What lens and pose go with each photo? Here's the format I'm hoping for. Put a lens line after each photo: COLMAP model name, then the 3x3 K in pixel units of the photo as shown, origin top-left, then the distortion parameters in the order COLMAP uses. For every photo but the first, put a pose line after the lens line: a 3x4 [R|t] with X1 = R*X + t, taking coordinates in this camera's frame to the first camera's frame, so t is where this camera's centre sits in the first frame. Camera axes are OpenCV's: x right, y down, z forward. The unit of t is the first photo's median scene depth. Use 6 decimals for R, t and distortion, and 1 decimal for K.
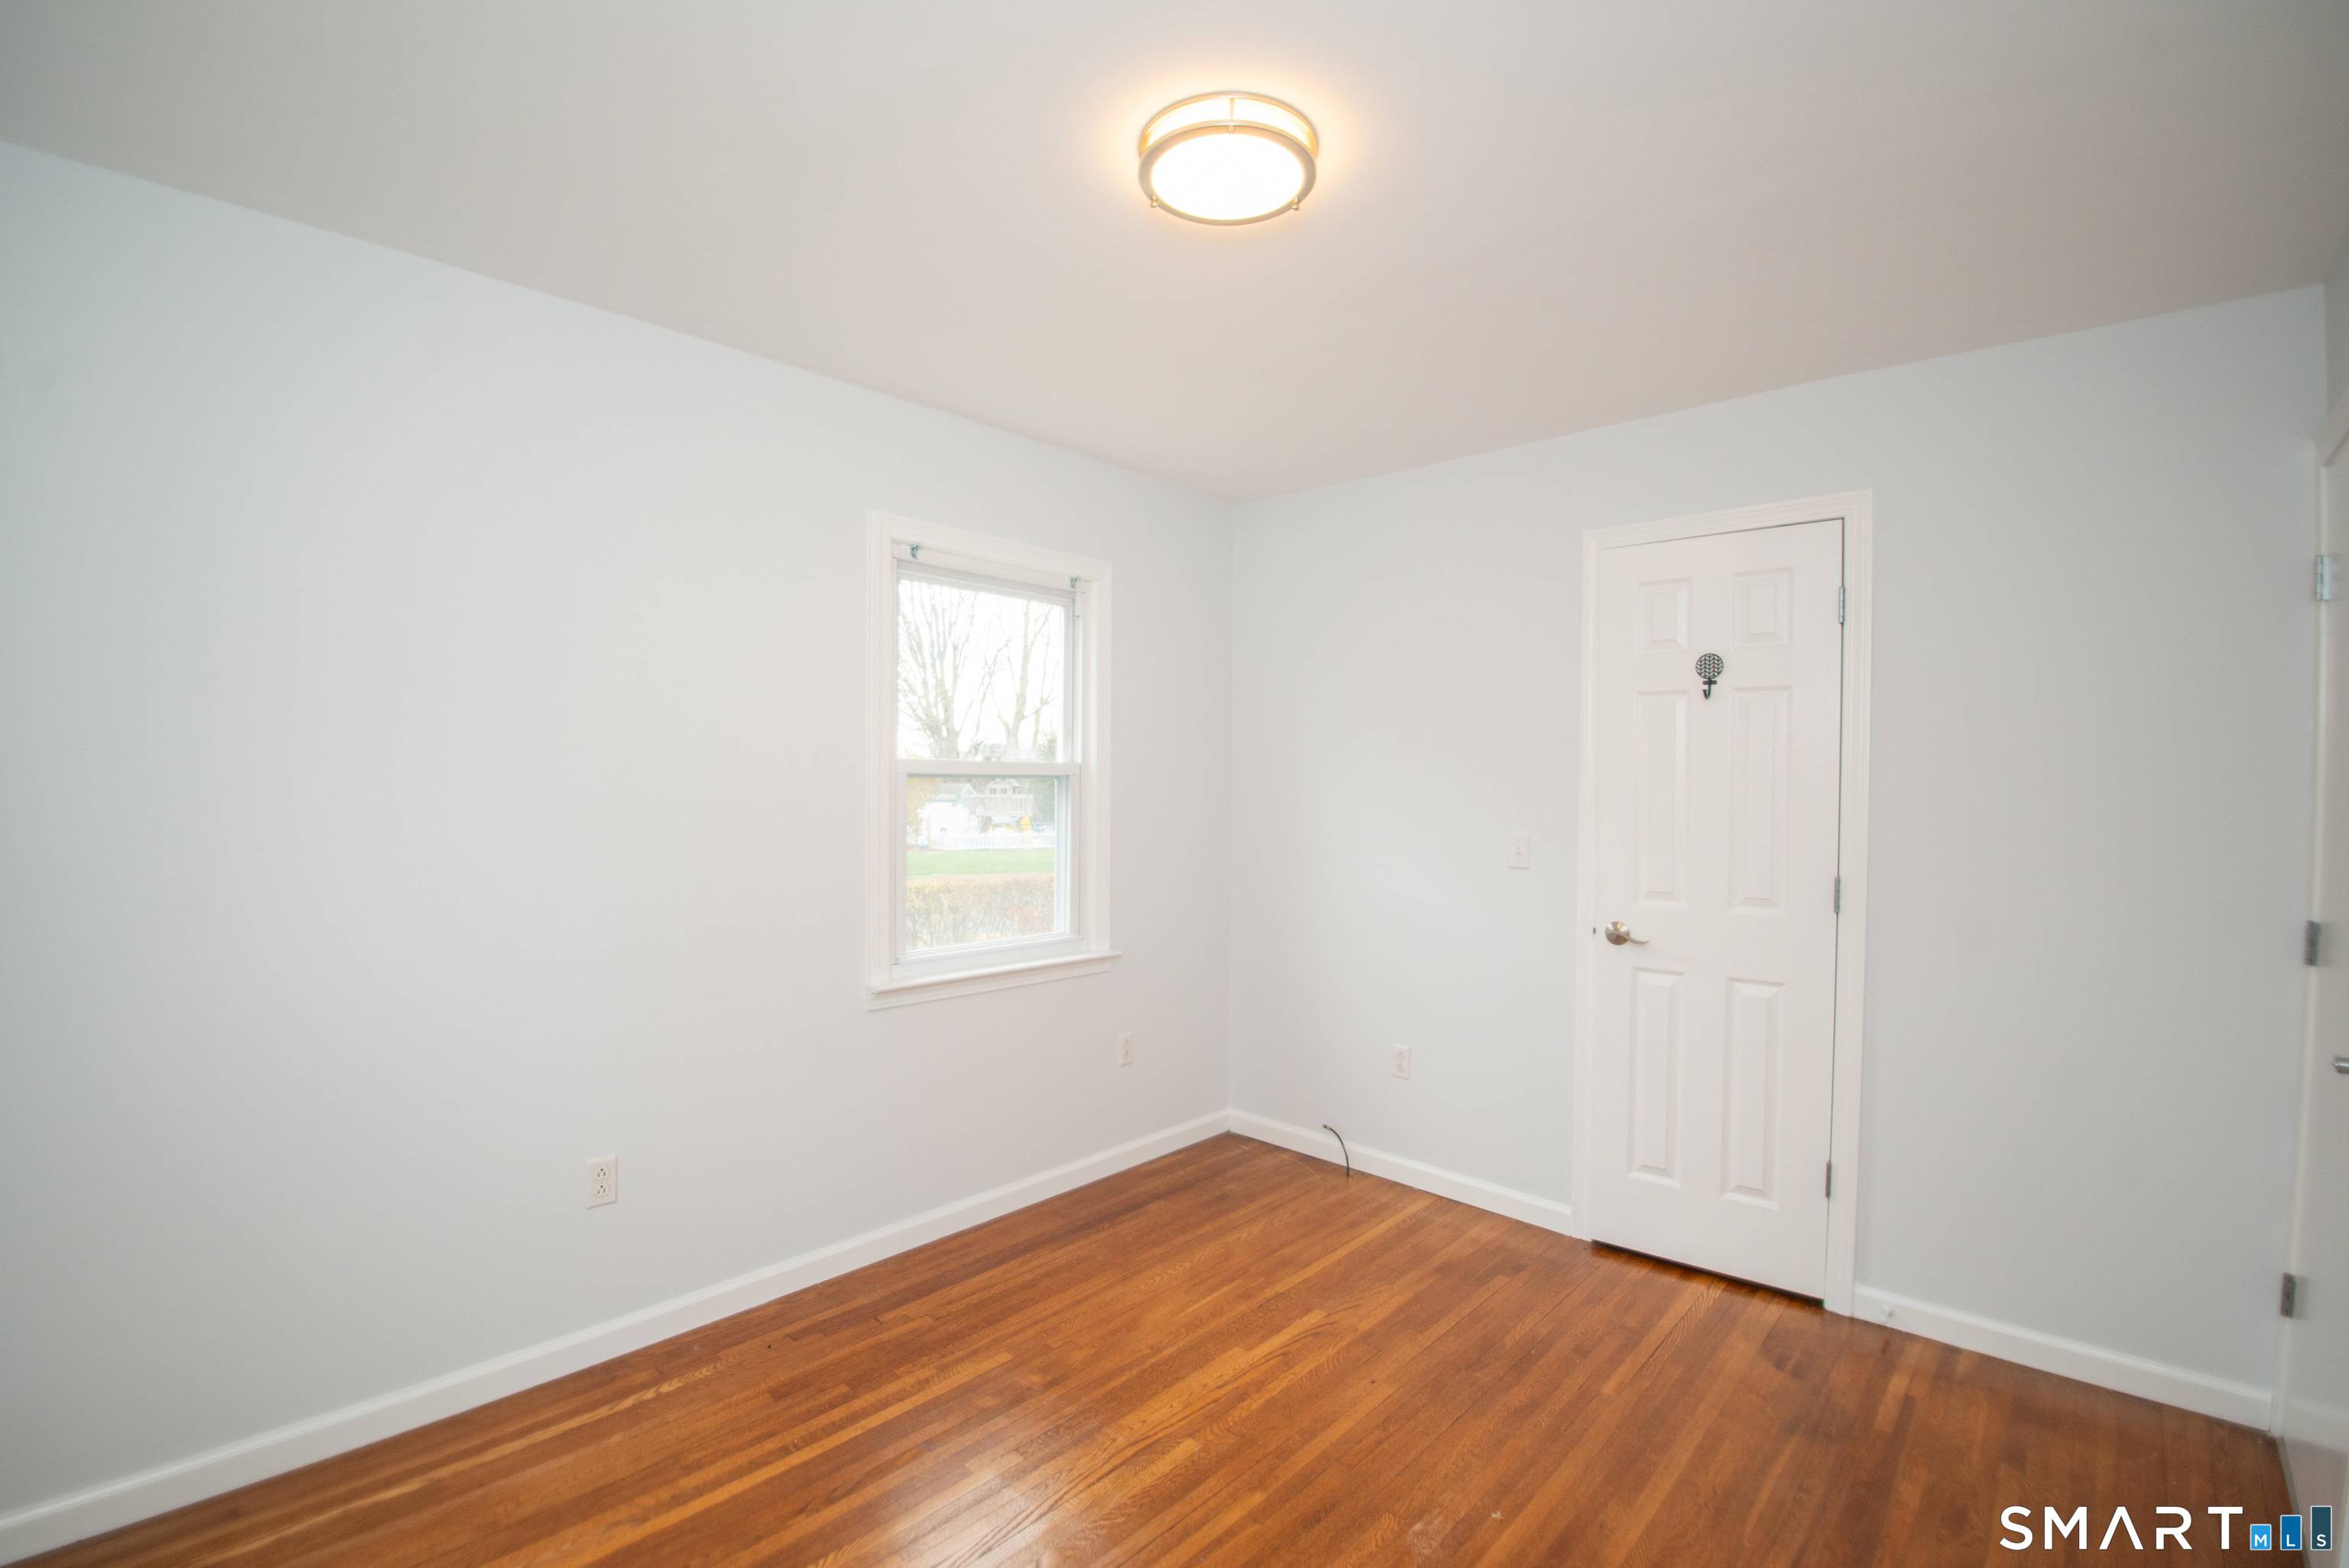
lens RADIAL K [[1023.2, 0, 1179.4], [0, 1023.2, 805.5], [0, 0, 1]] dist [-0.039689, -0.003722]
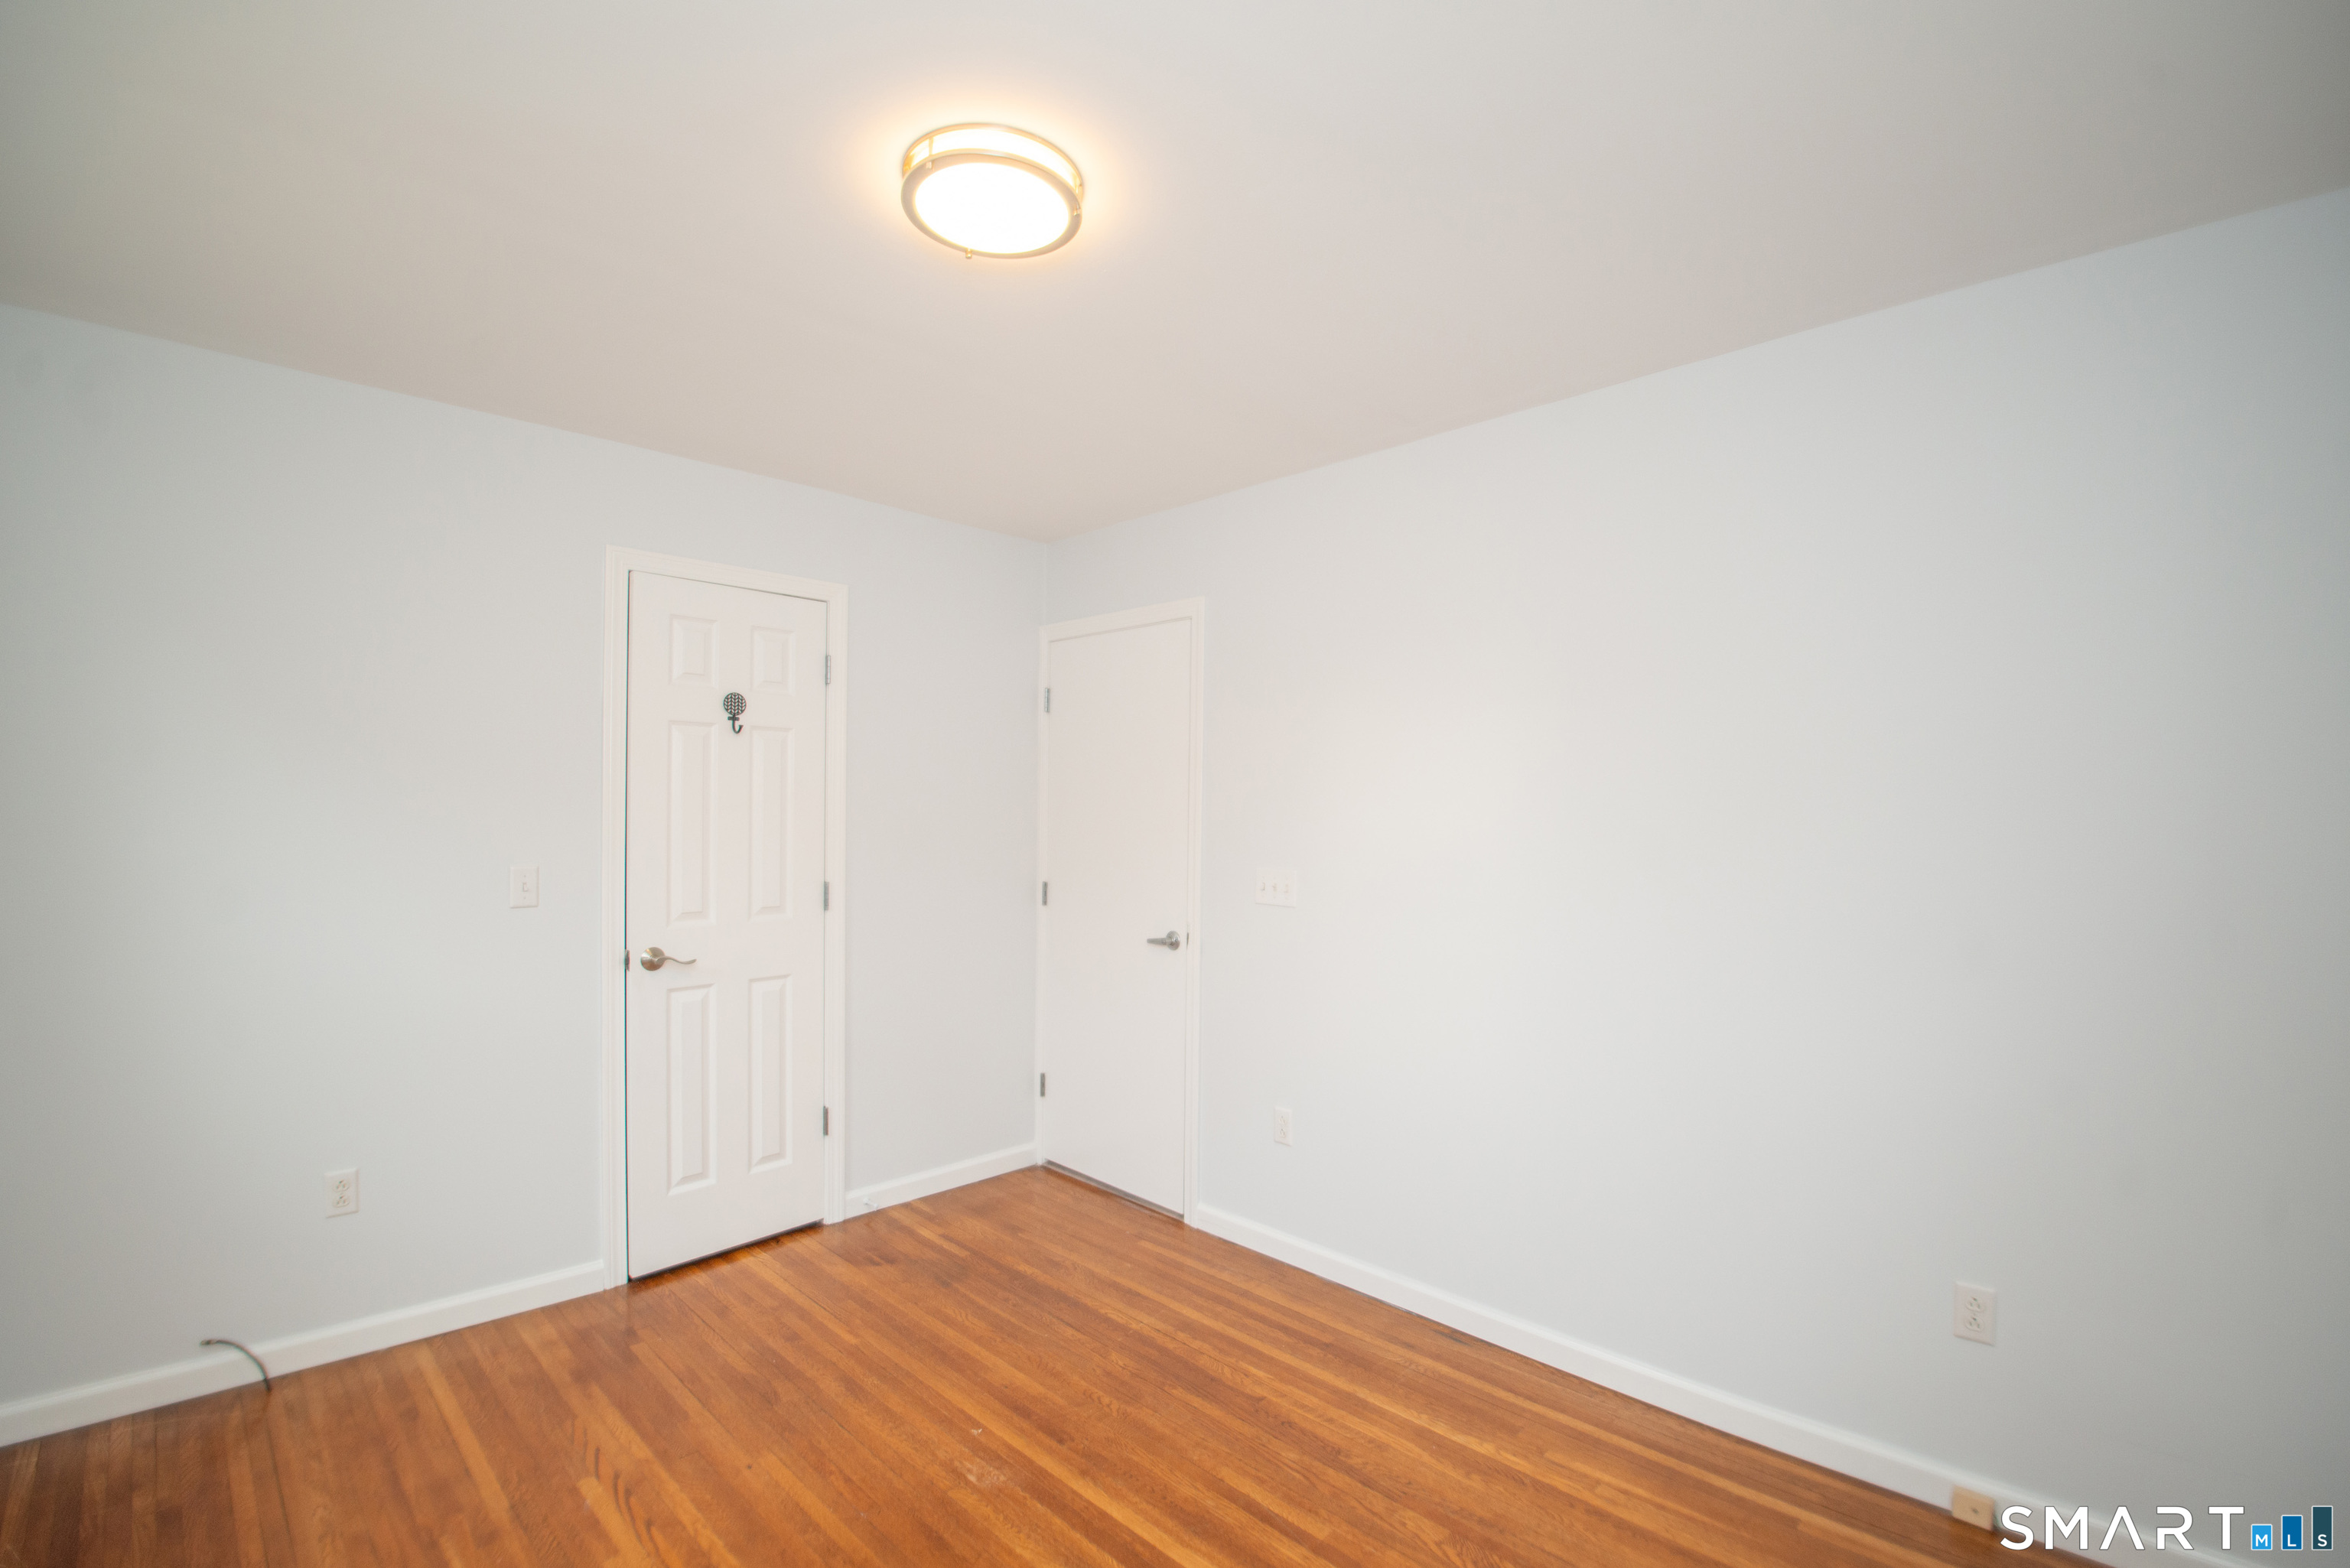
lens RADIAL K [[1023.7, 0, 1179.9], [0, 1023.7, 805.5], [0, 0, 1]] dist [-0.039689, -0.003722]
pose [[0.040644, -0.009455, 0.999129, -0.616429], [0.013695, 0.999867, 0.008905, -0.030632], [-0.999080, 0.013321, 0.040768, 0.498239]]
